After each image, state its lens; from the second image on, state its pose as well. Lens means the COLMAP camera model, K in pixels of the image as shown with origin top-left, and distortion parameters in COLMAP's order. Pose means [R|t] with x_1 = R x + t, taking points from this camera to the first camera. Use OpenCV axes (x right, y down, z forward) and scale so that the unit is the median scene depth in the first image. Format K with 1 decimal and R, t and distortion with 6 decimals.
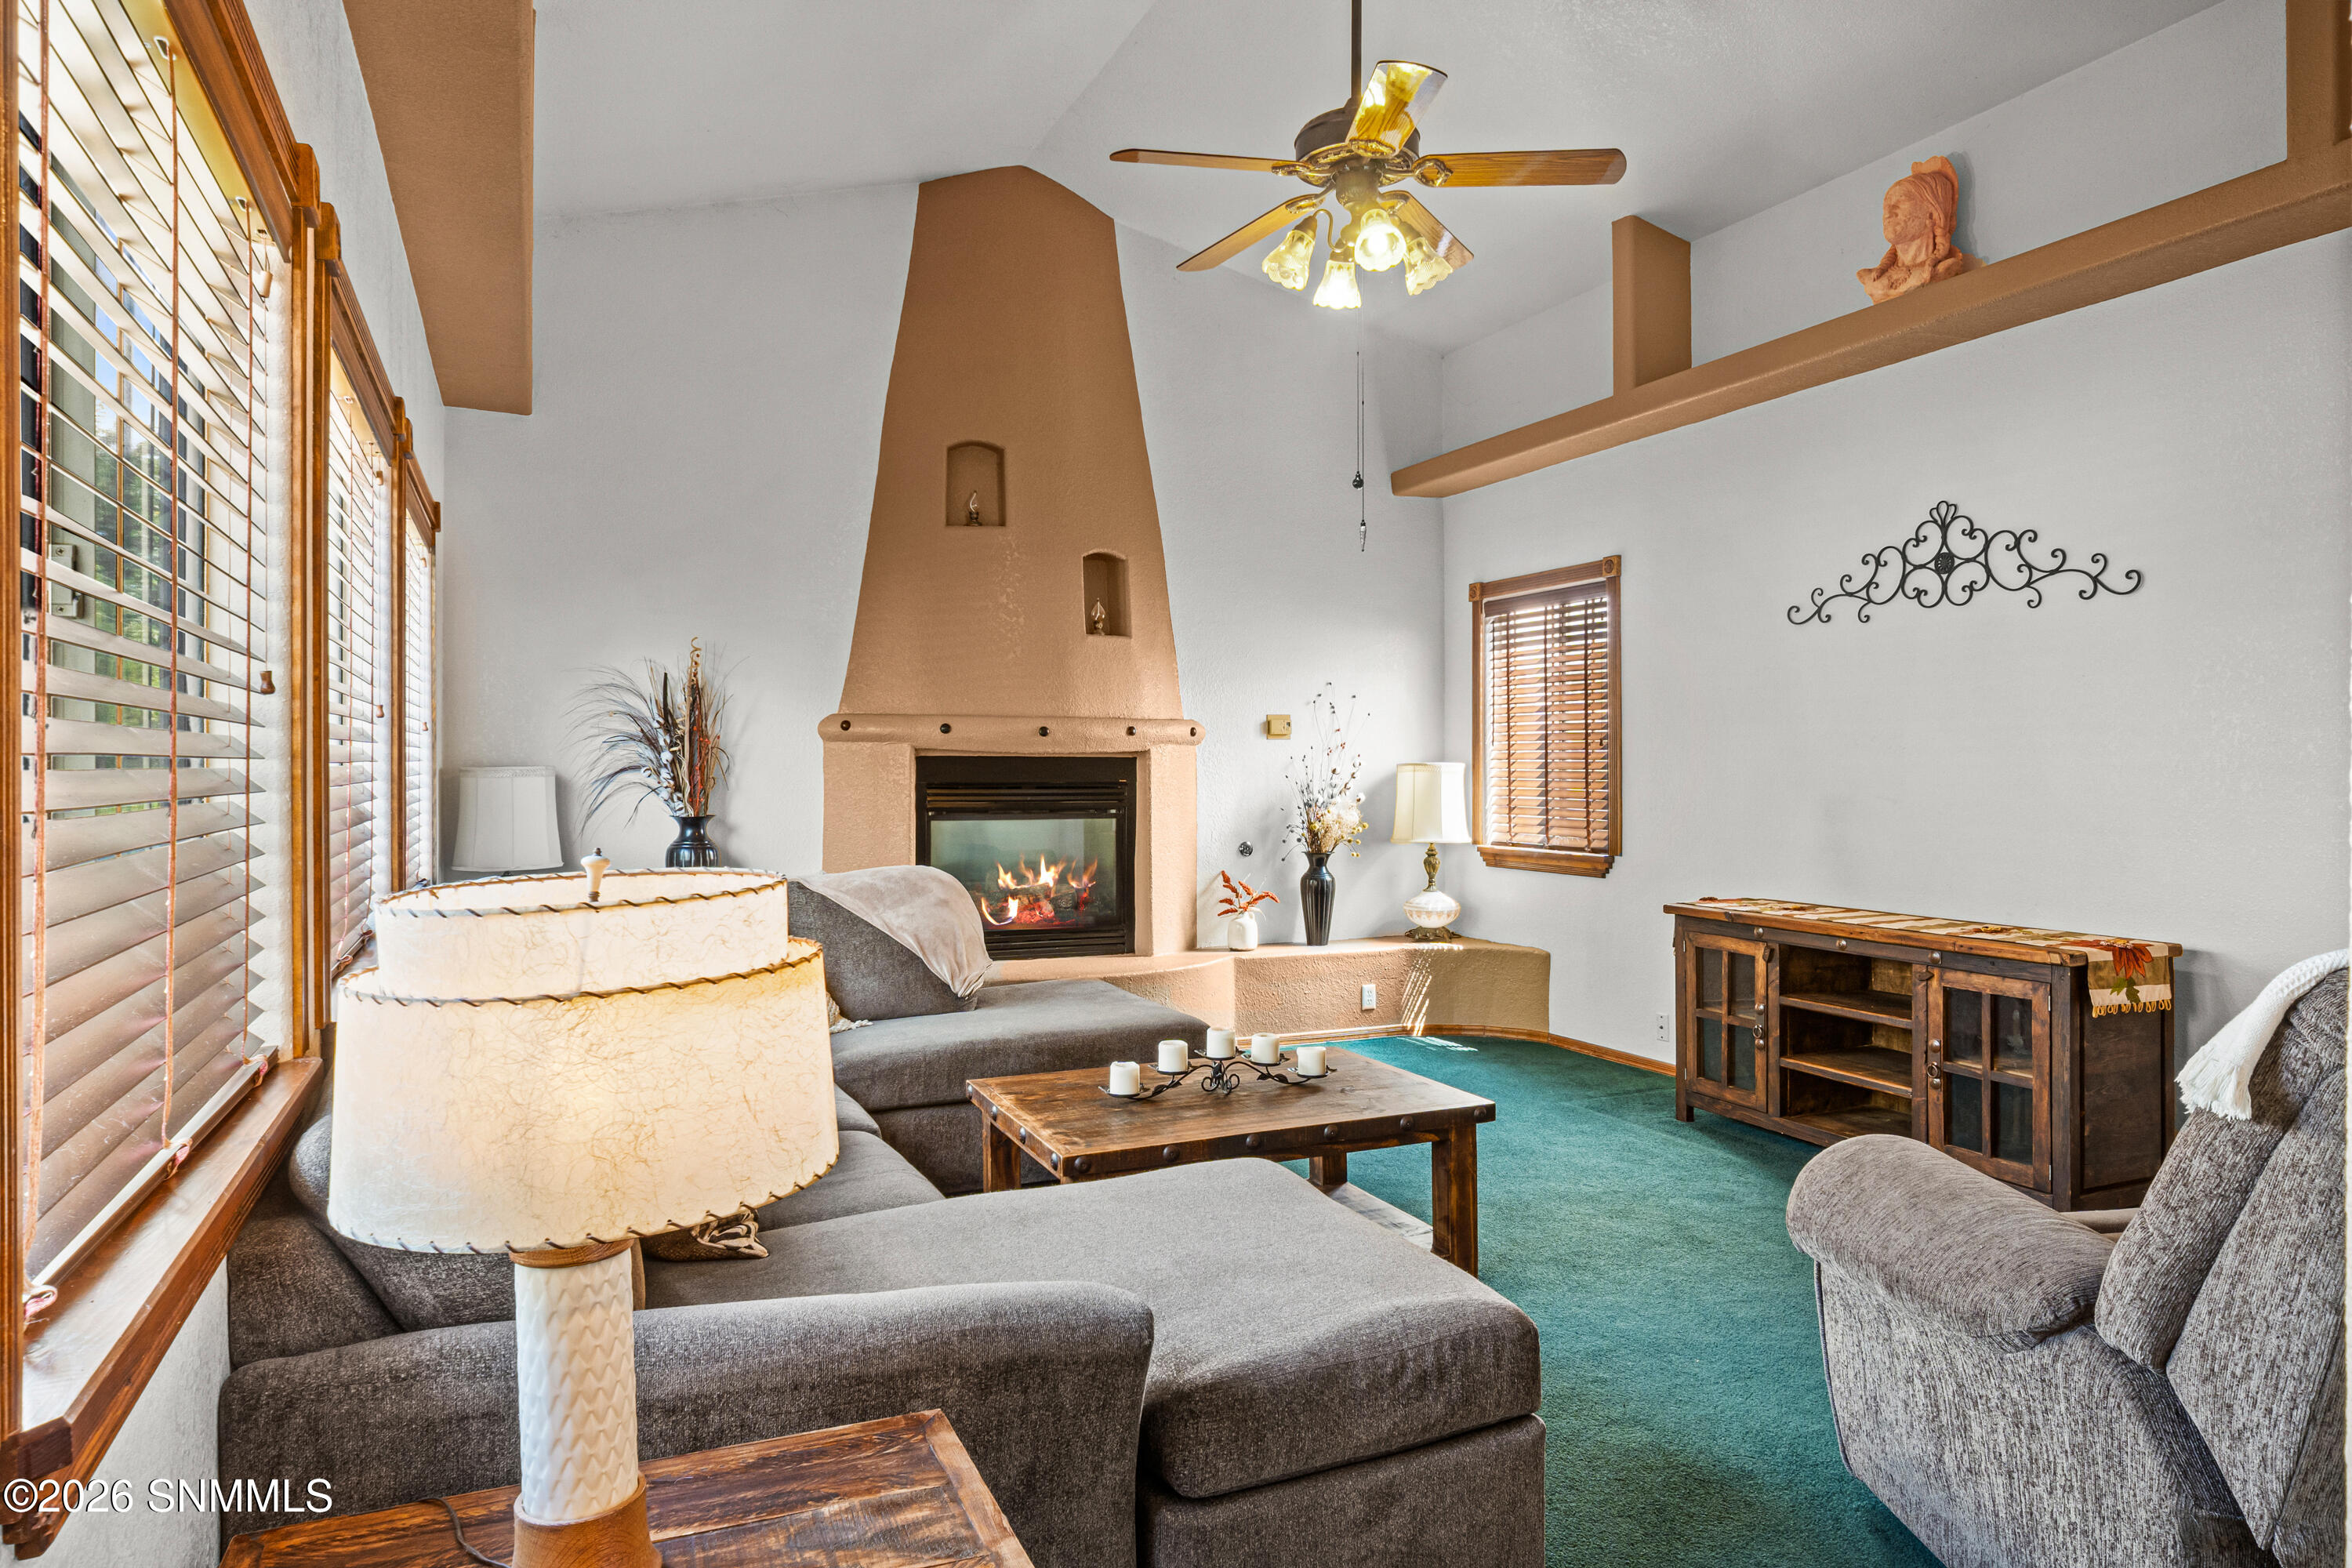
lens RADIAL K [[1327.4, 0, 1164.6], [0, 1327.4, 771.0], [0, 0, 1]] dist [-0.004127, -0.000305]
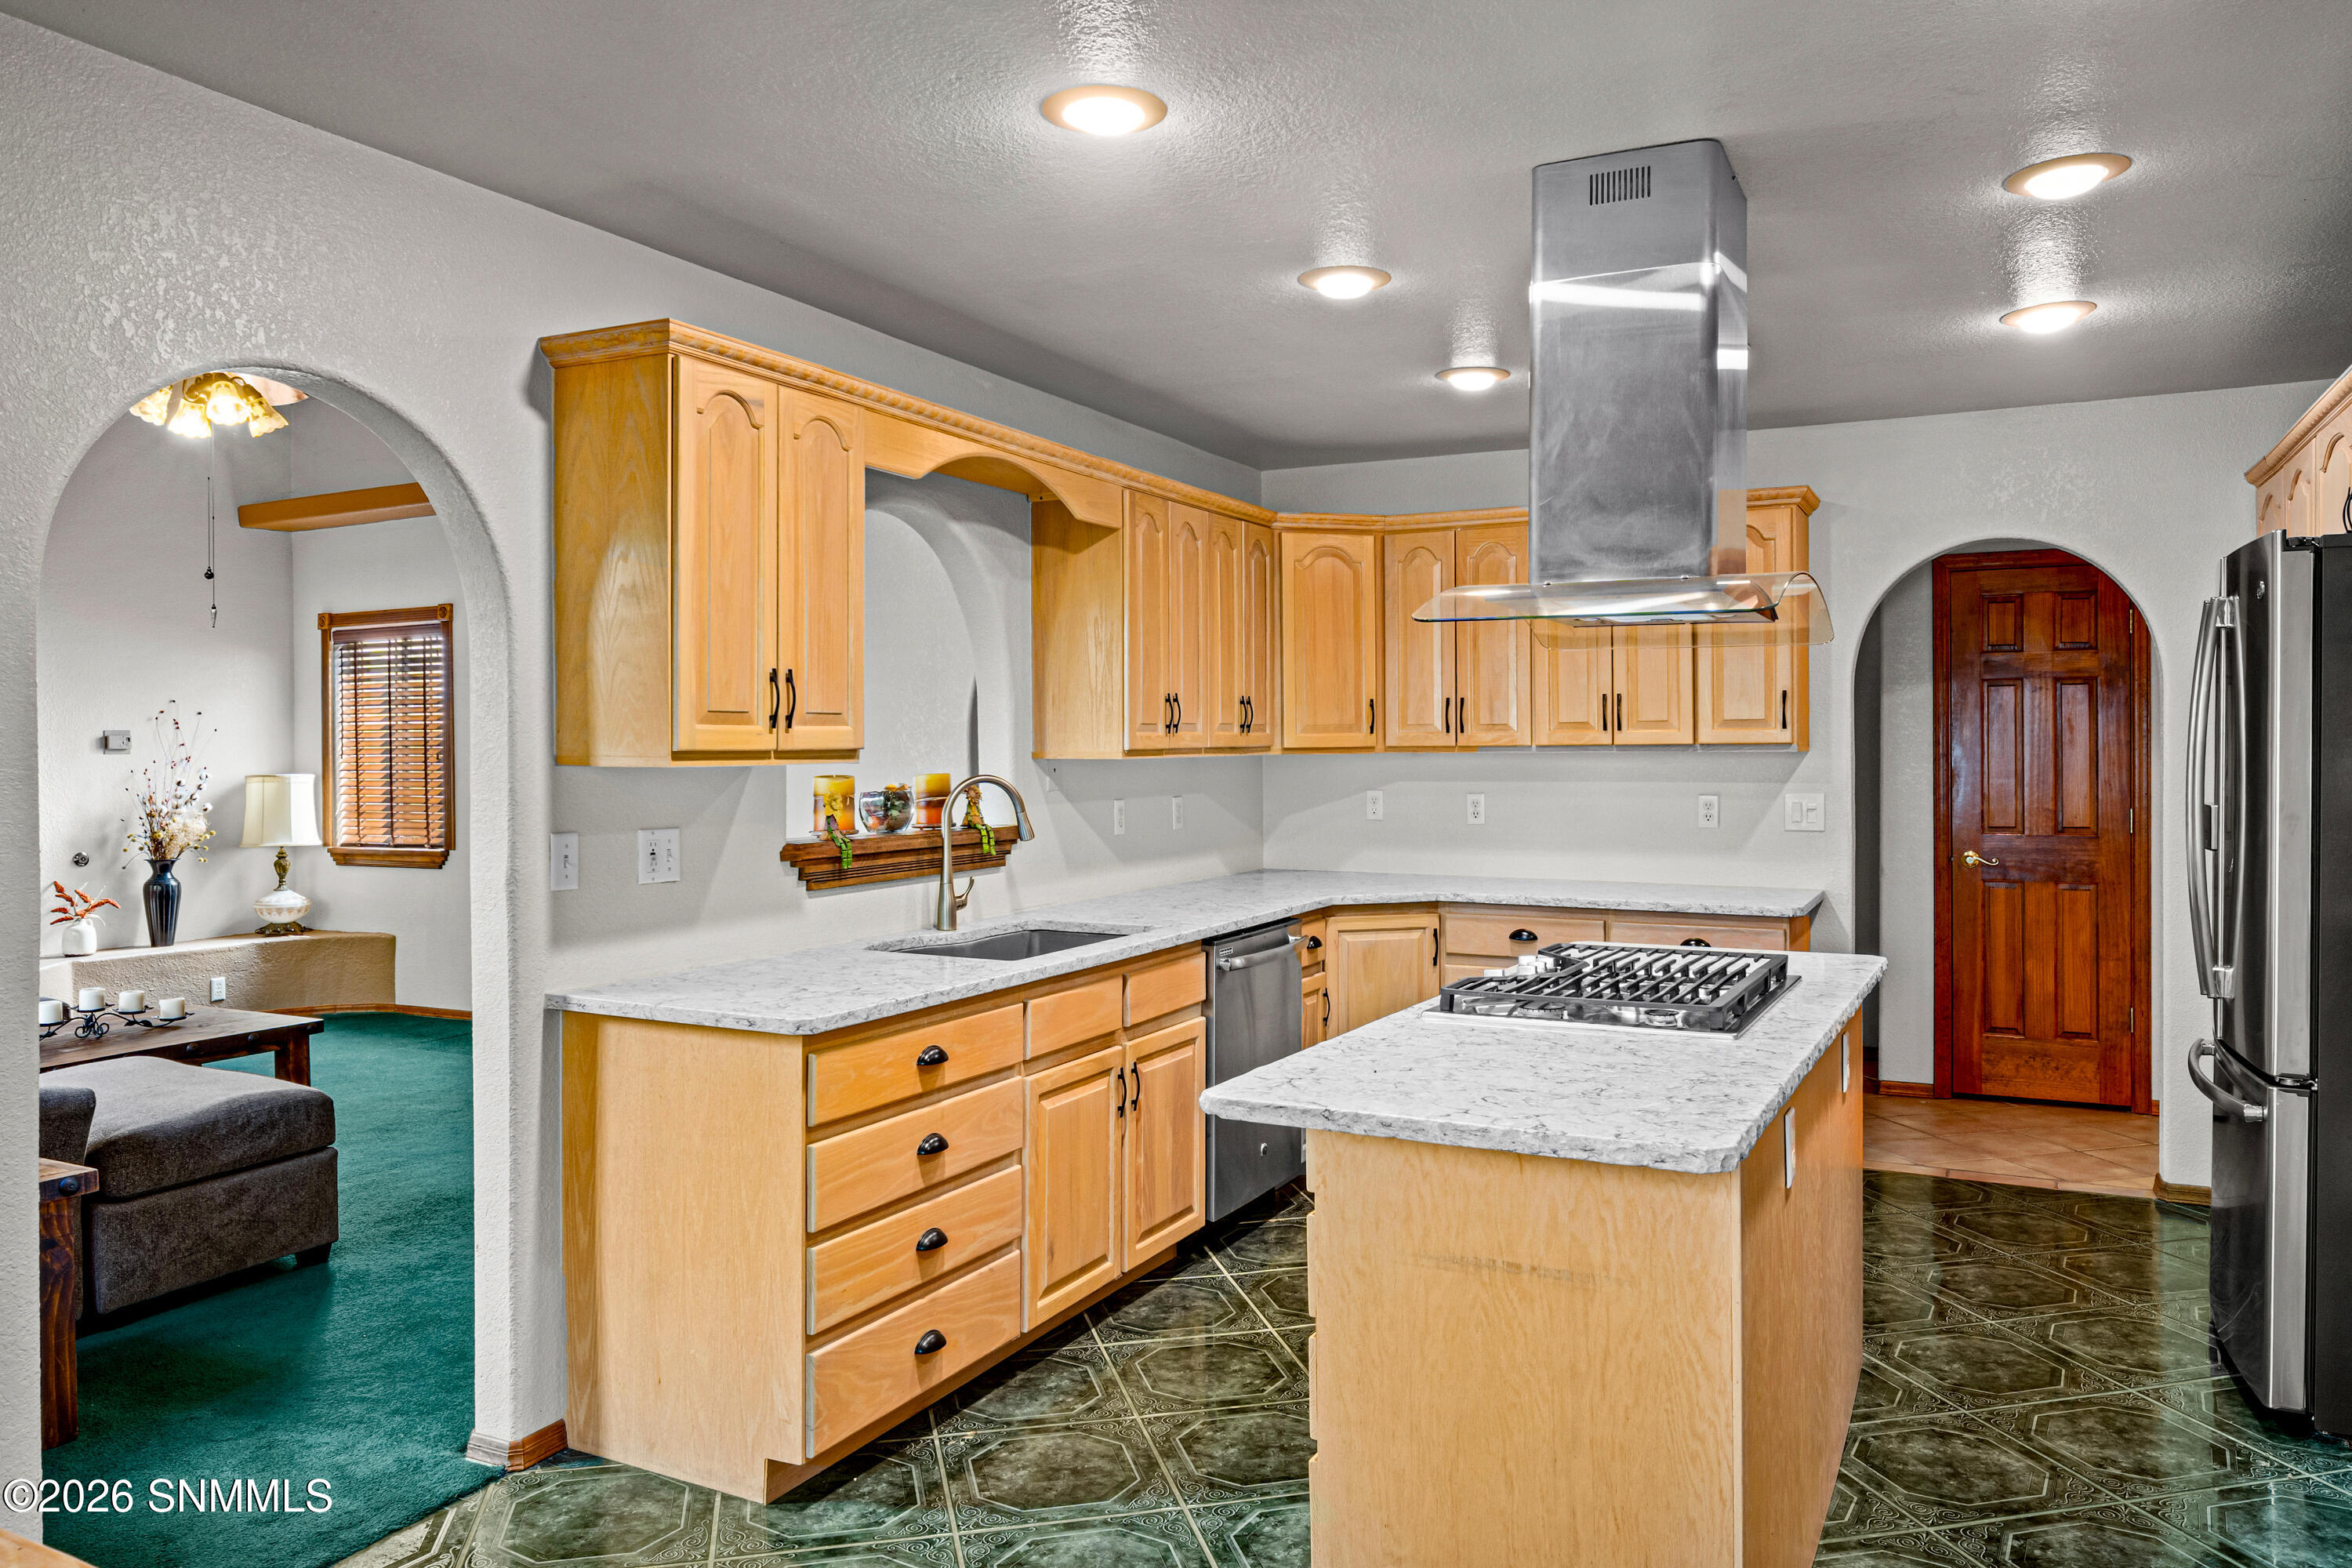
lens RADIAL K [[1564.1, 0, 1221.0], [0, 1564.1, 758.5], [0, 0, 1]] dist [-0.031228, 0.003158]
pose [[0.742513, -0.005390, 0.669810, -0.085093], [0.007442, 0.999972, -0.000202, -0.013939], [-0.669791, 0.005135, 0.742532, -0.509551]]
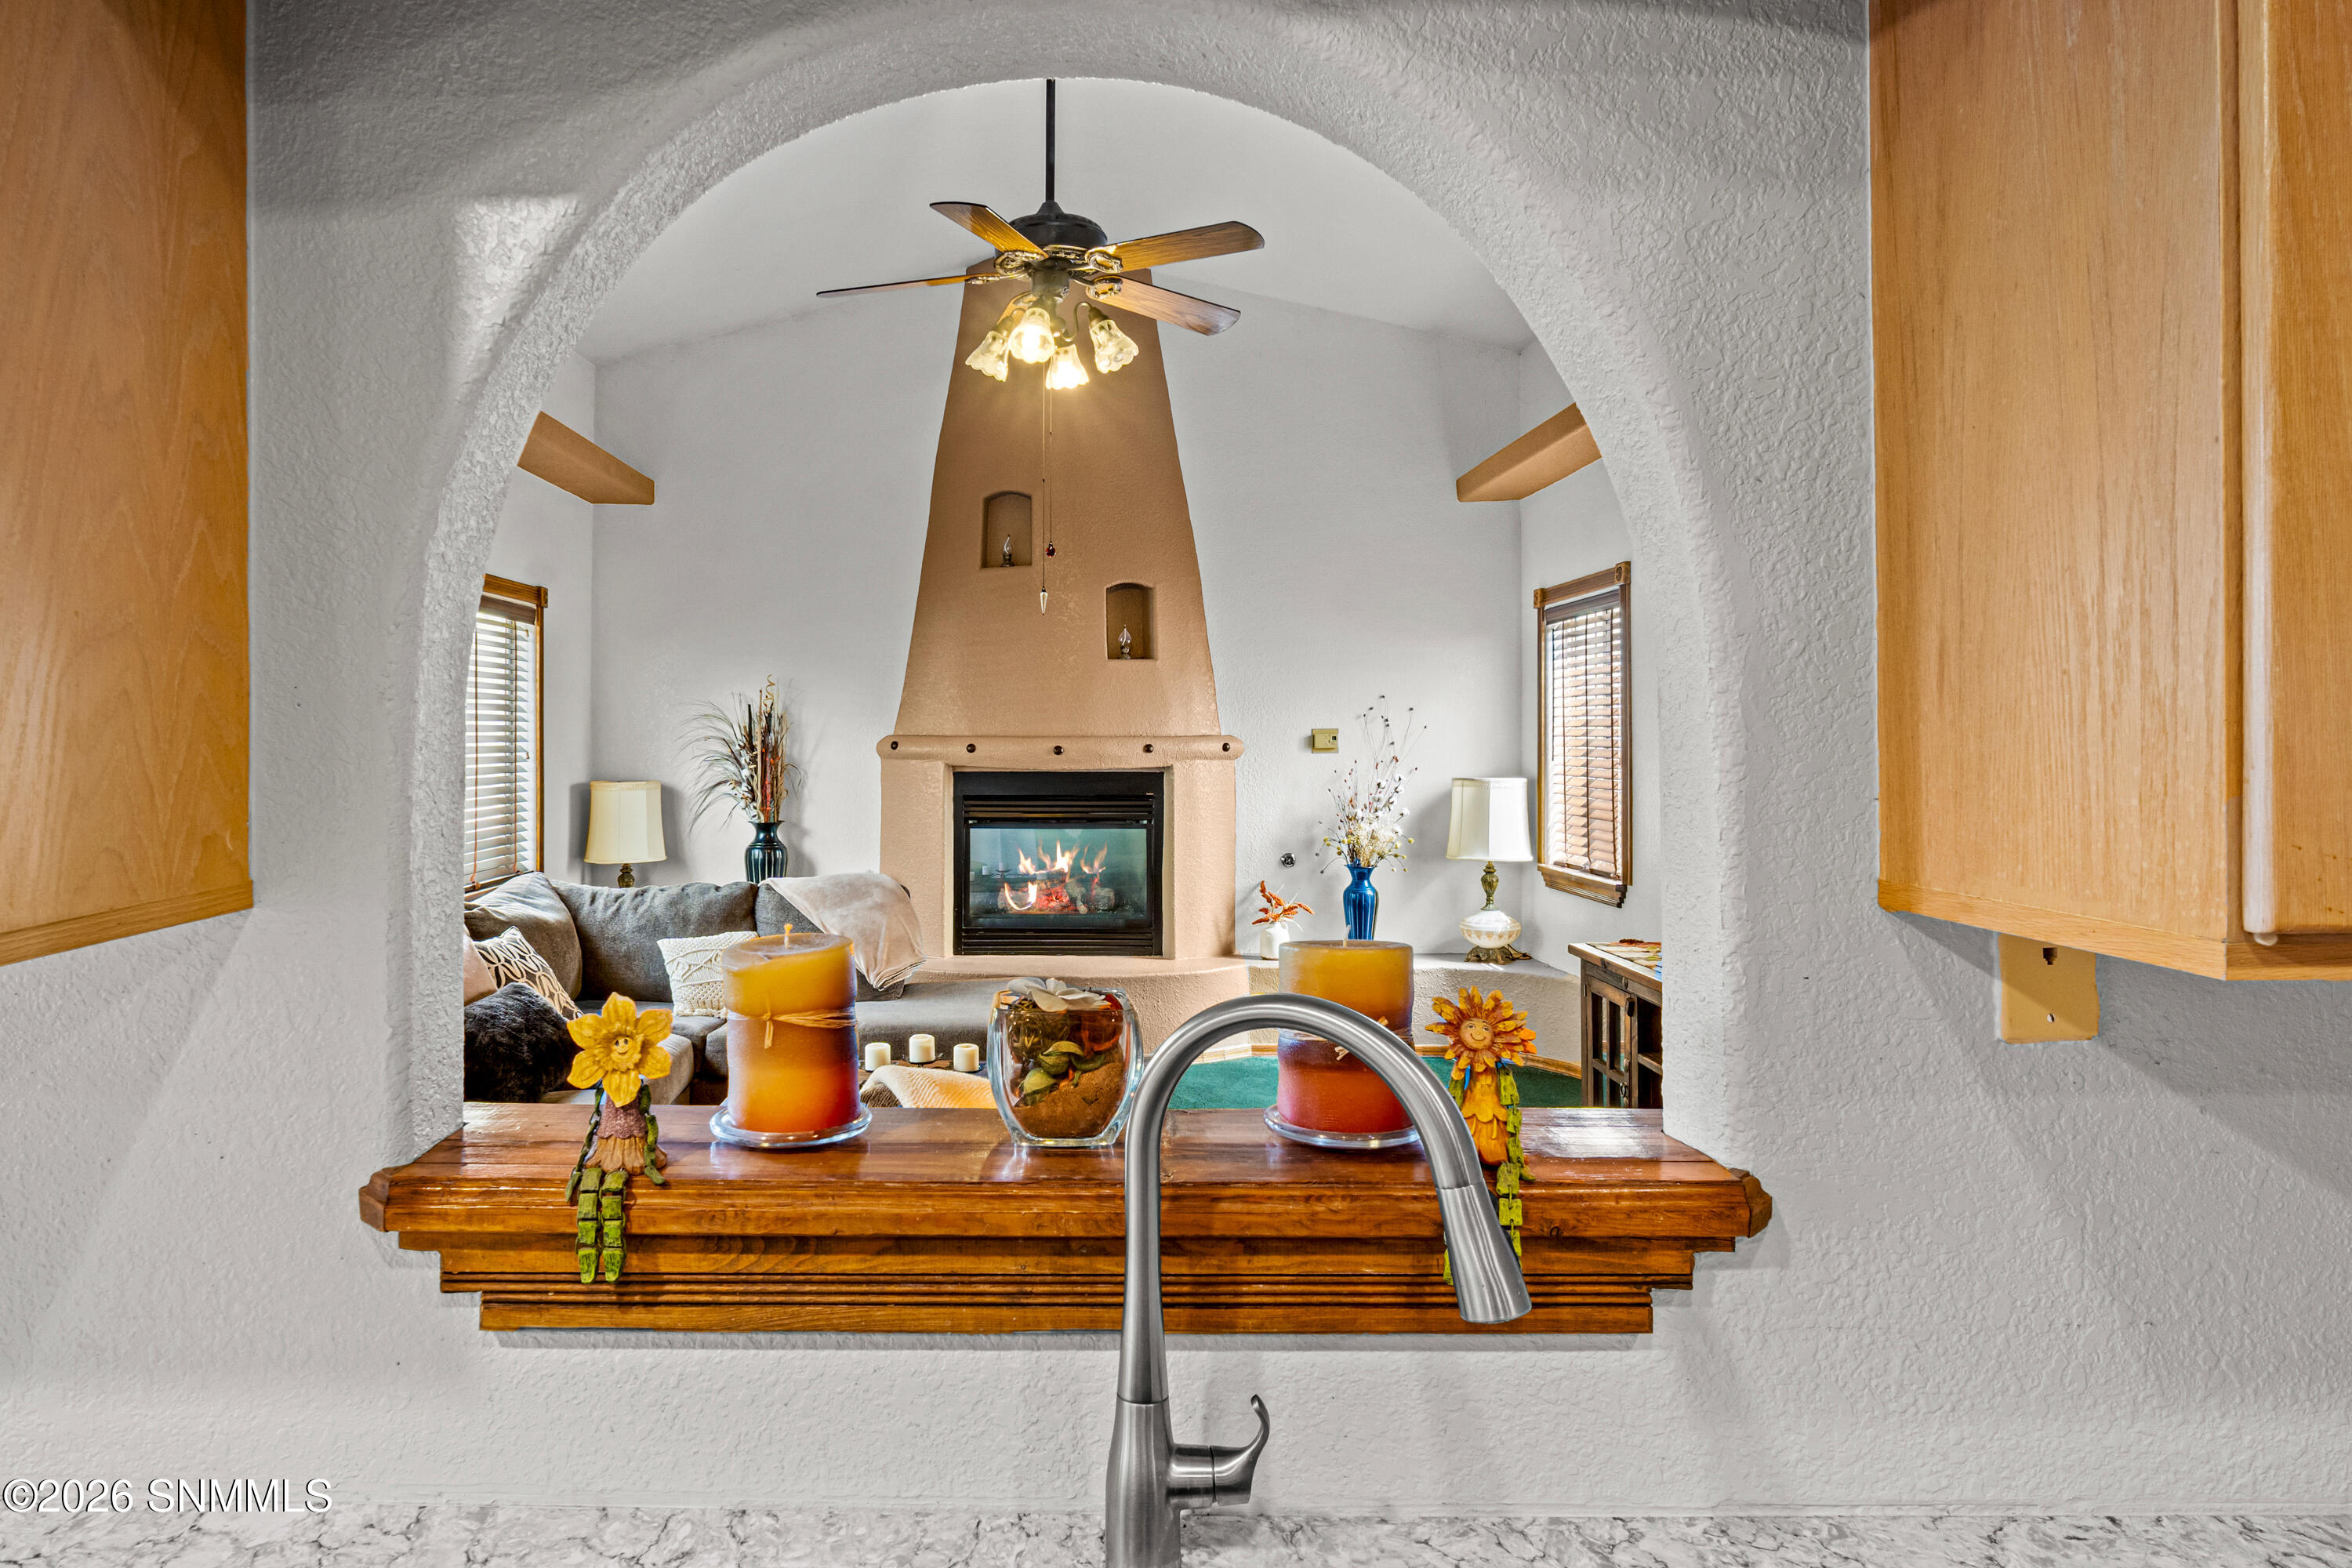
lens RADIAL K [[1359.7, 0, 1173.5], [0, 1359.7, 724.0], [0, 0, 1]] dist [-0.002222, -0.000794]
pose [[0.918161, -0.002478, -0.396199, 0.406674], [-0.001344, 0.999955, -0.009370, -0.037668], [0.396205, 0.009136, 0.918117, -0.000311]]
